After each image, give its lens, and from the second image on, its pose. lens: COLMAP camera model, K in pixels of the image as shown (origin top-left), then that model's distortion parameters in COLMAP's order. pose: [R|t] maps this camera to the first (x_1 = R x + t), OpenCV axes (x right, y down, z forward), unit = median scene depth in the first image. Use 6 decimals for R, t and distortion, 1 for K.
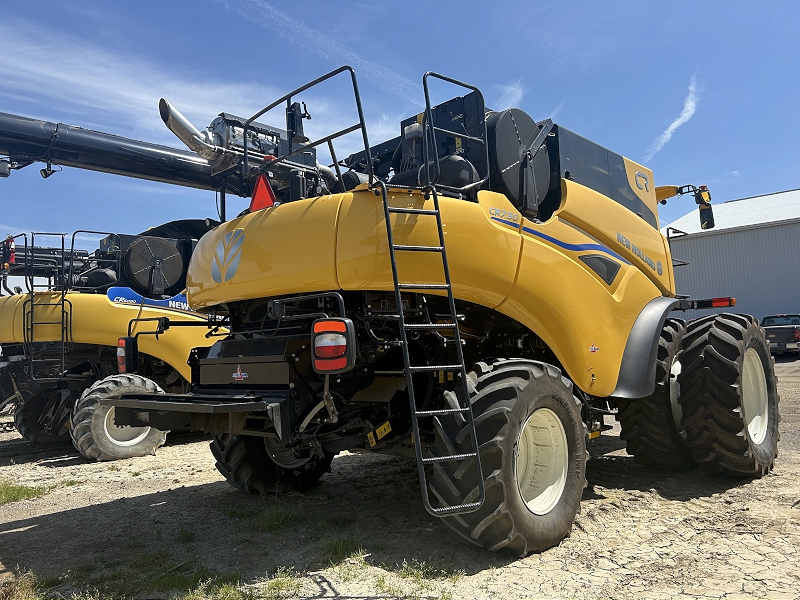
lens RADIAL K [[625.5, 0, 400.0], [0, 625.5, 300.0], [0, 0, 1]] dist [0.004009, 0.001595]
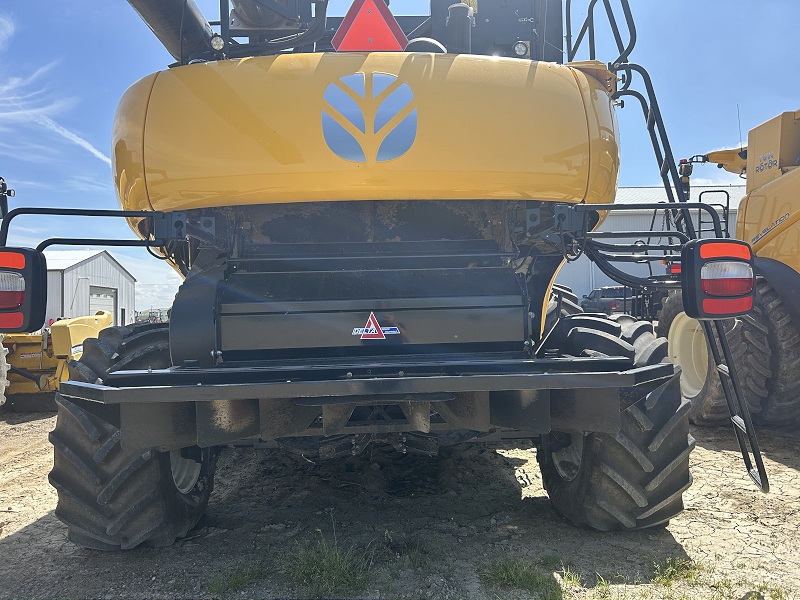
lens RADIAL K [[625.5, 0, 400.0], [0, 625.5, 300.0], [0, 0, 1]] dist [0.004009, 0.001595]
pose [[0.686749, 0.046676, 0.725394, -0.672933], [-0.059299, 0.998207, -0.008090, 0.095617], [-0.724472, -0.037459, 0.688286, 0.585535]]
